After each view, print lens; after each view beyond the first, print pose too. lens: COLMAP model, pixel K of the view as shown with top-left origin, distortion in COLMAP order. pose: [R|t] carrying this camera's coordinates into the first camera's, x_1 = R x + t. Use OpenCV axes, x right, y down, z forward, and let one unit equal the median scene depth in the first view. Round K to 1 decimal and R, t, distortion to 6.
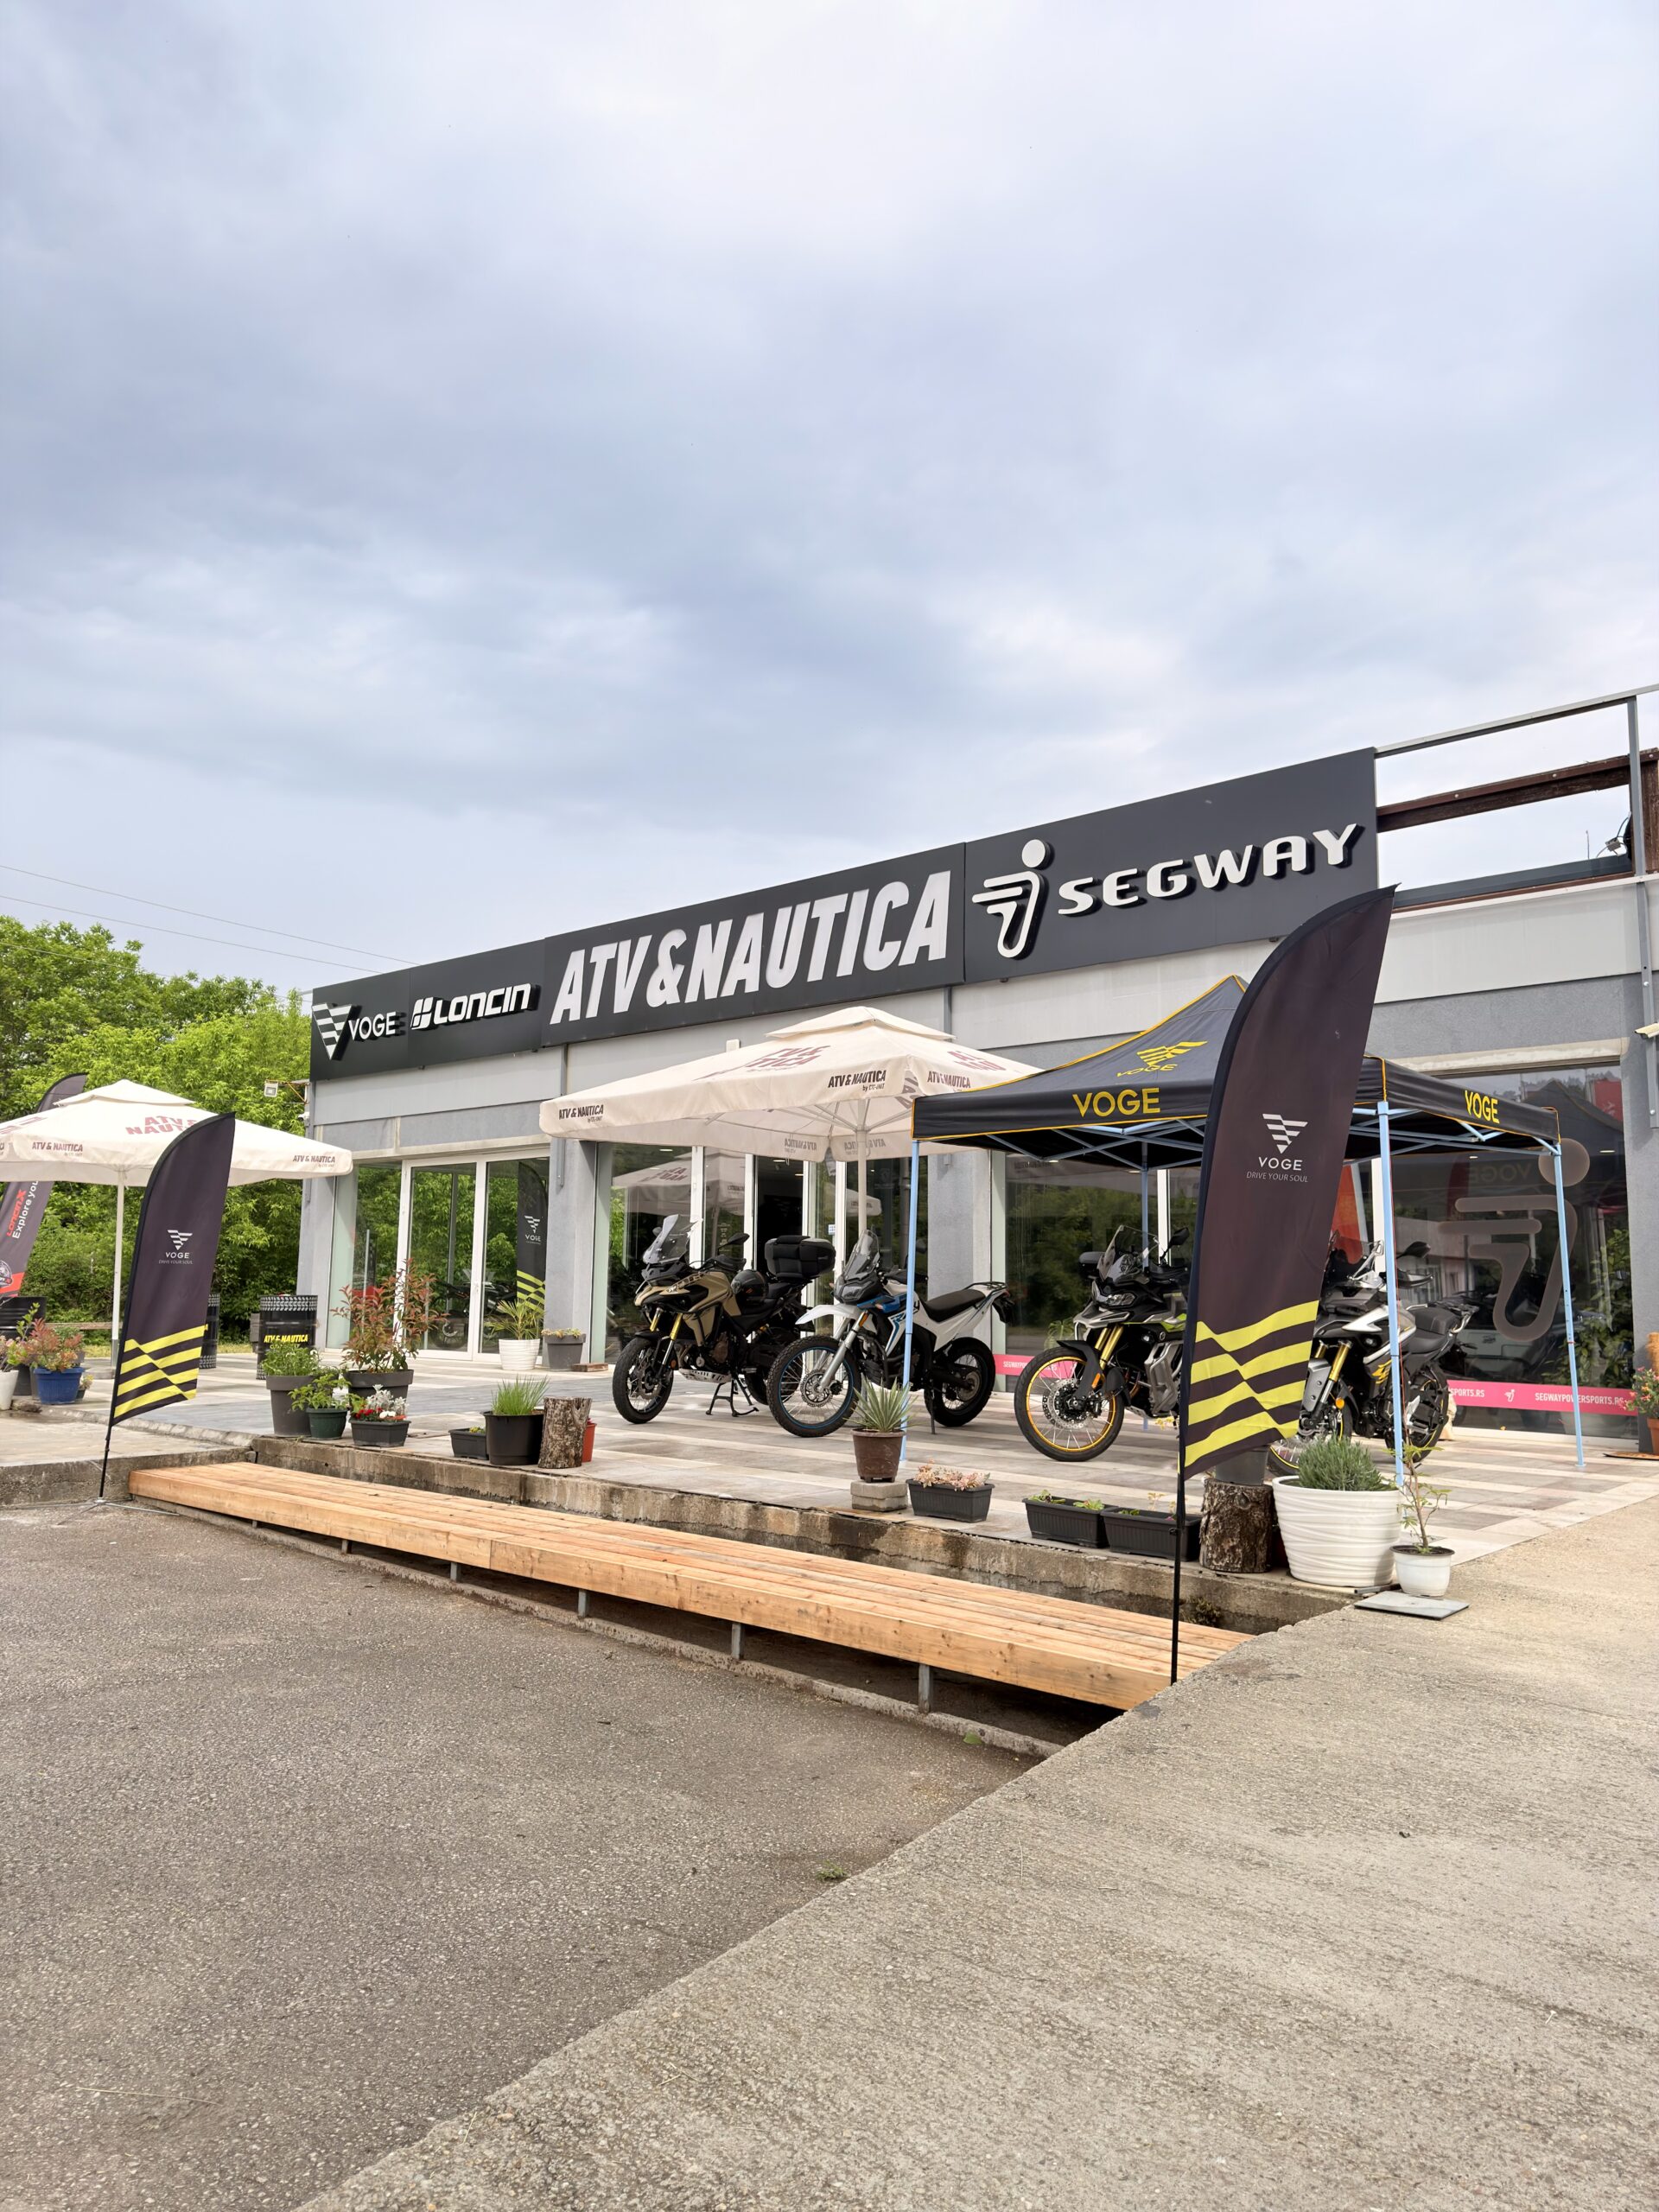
lens RADIAL K [[1550.1, 0, 833.1], [0, 1550.1, 1115.1], [0, 0, 1]] dist [0.099926, -0.002215]
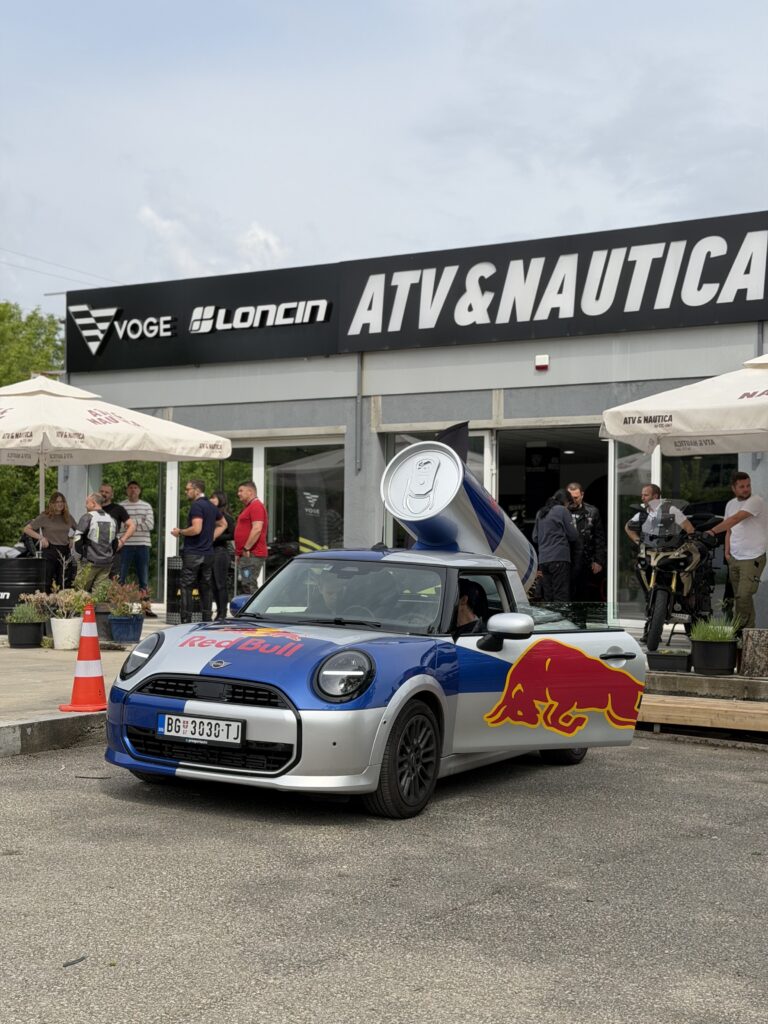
lens RADIAL K [[1433.0, 0, 380.5], [0, 1433.0, 507.2], [0, 0, 1]] dist [0.135750, 0.000000]
pose [[0.984122, 0.004789, 0.177431, -0.378996], [-0.019246, 0.996622, 0.079844, -0.015568], [-0.176449, -0.081991, 0.980889, -0.119418]]
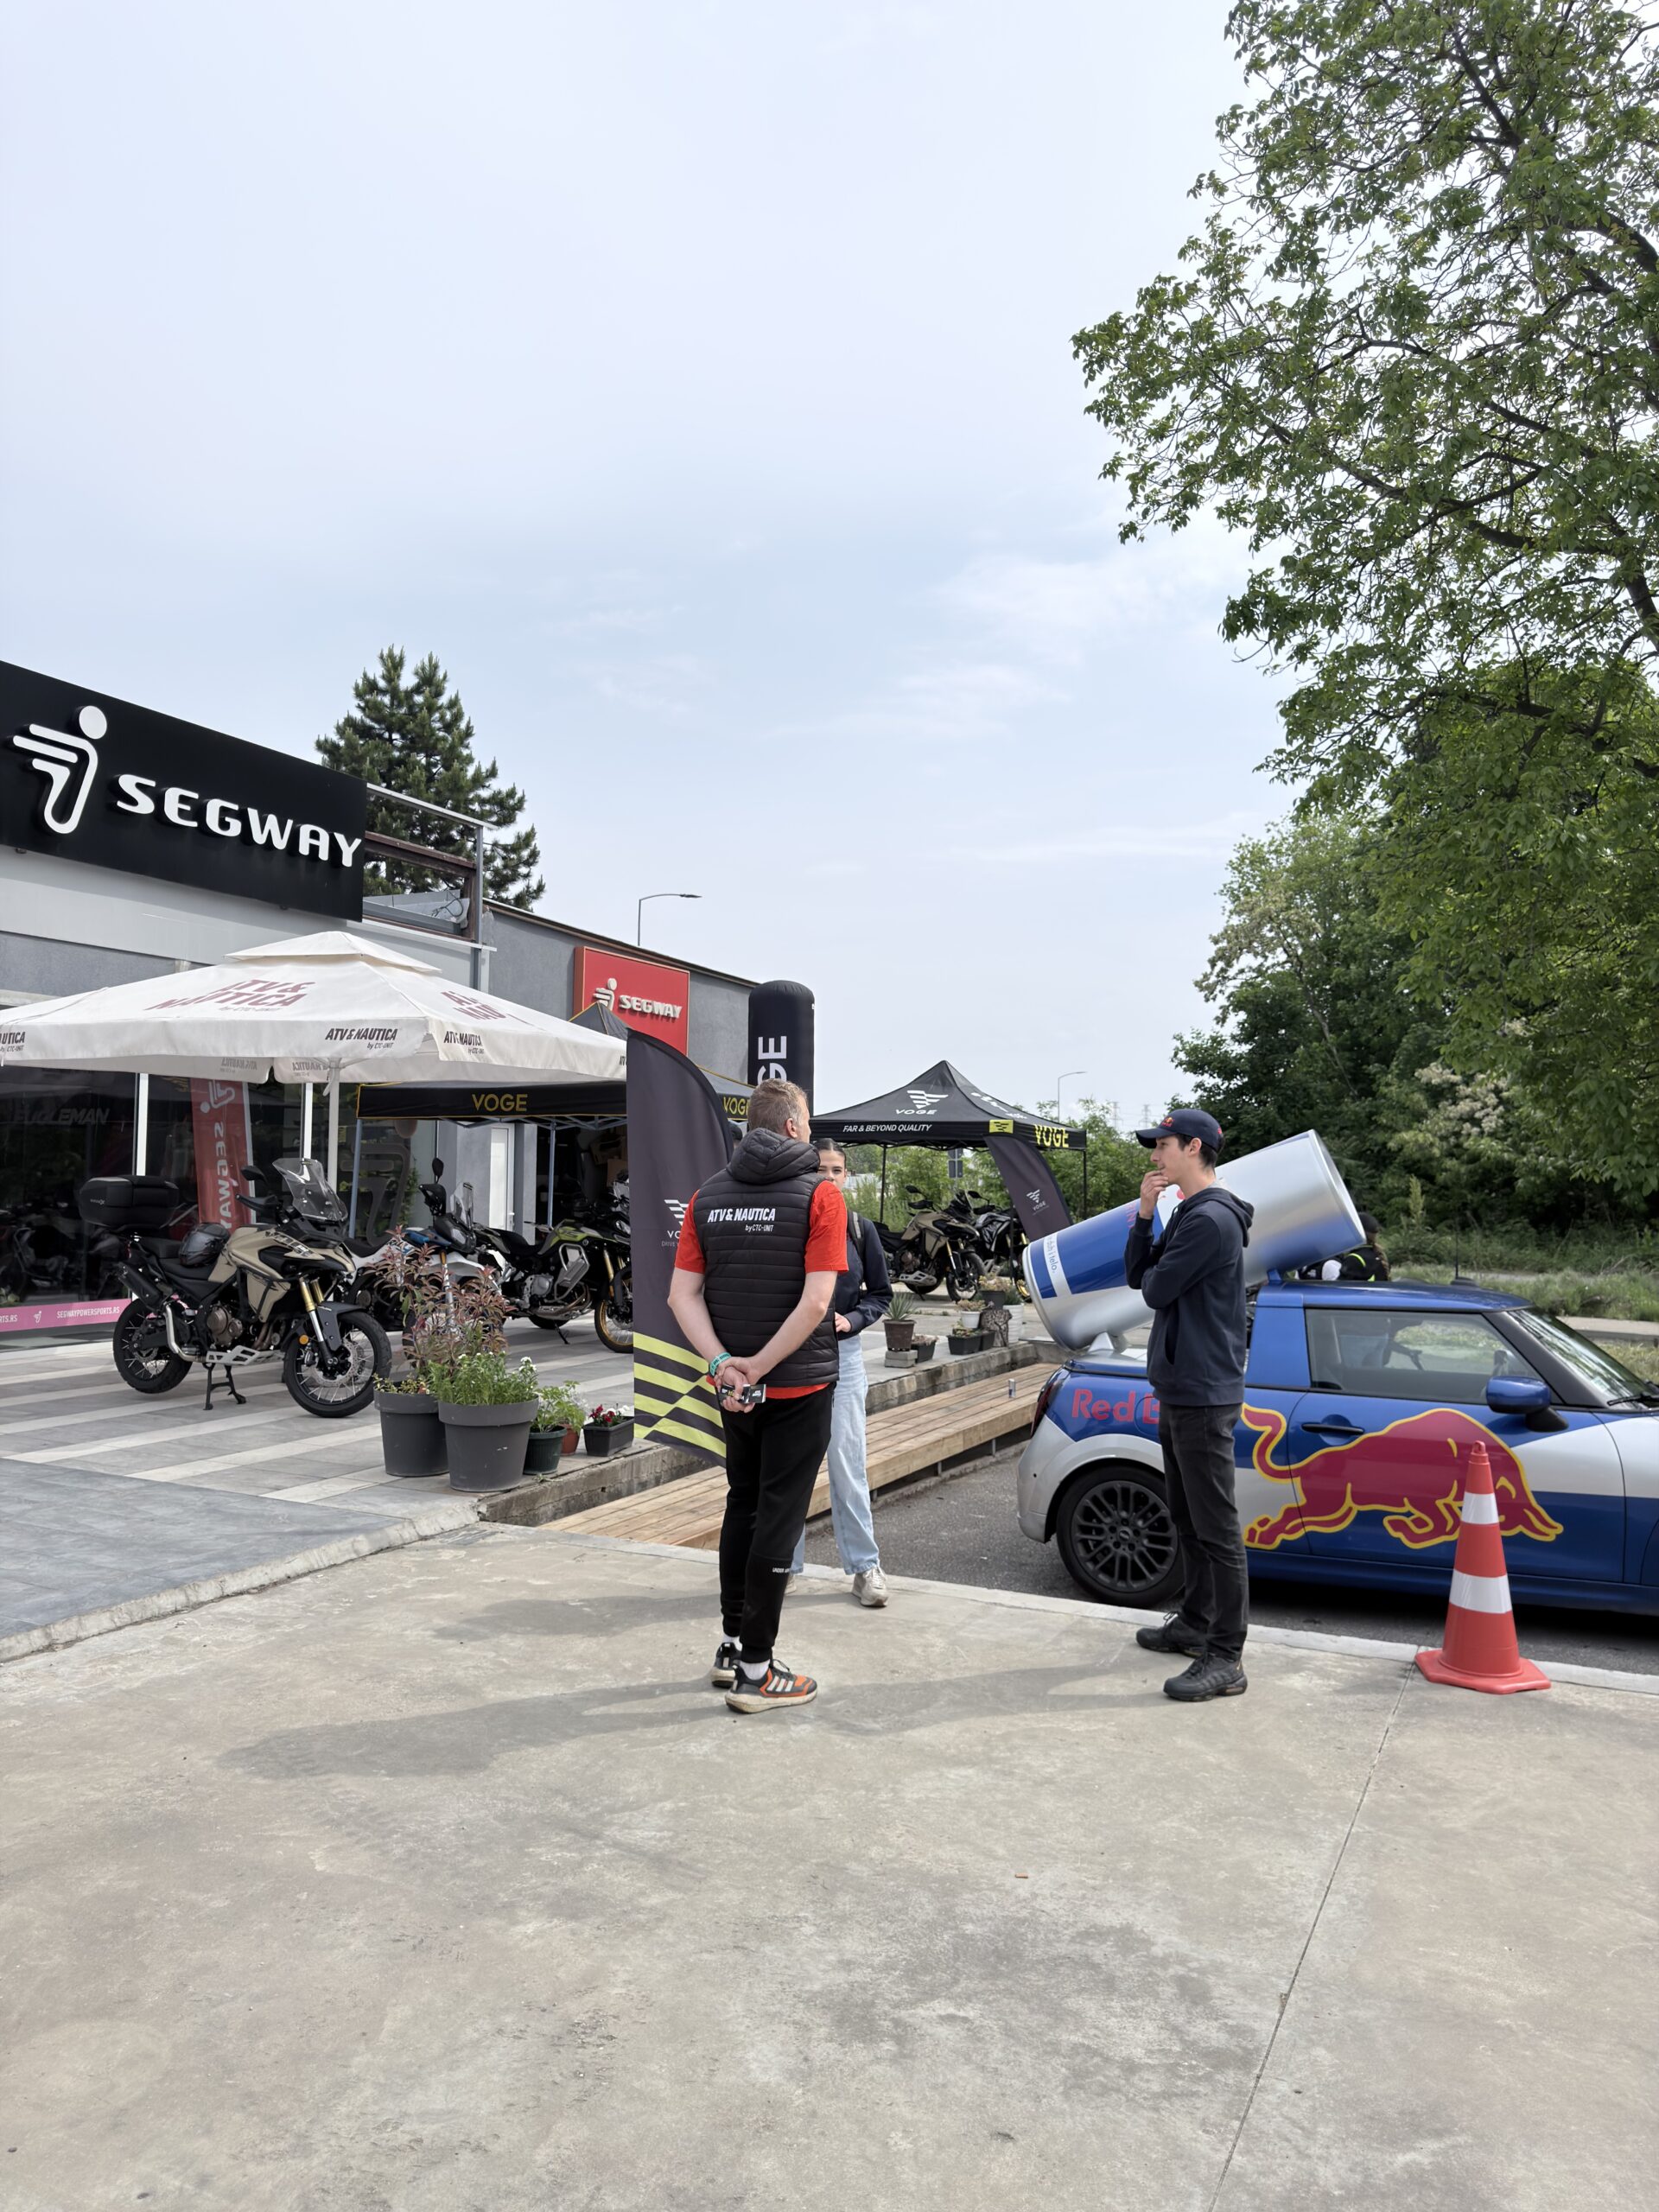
lens RADIAL K [[1550.1, 0, 836.6], [0, 1550.1, 1110.9], [0, 0, 1]] dist [0.099926, -0.002215]
pose [[-0.270055, 0.014384, 0.962737, -0.663786], [-0.134312, 0.989550, -0.052460, 0.028767], [-0.953431, -0.143474, -0.265301, 0.648387]]
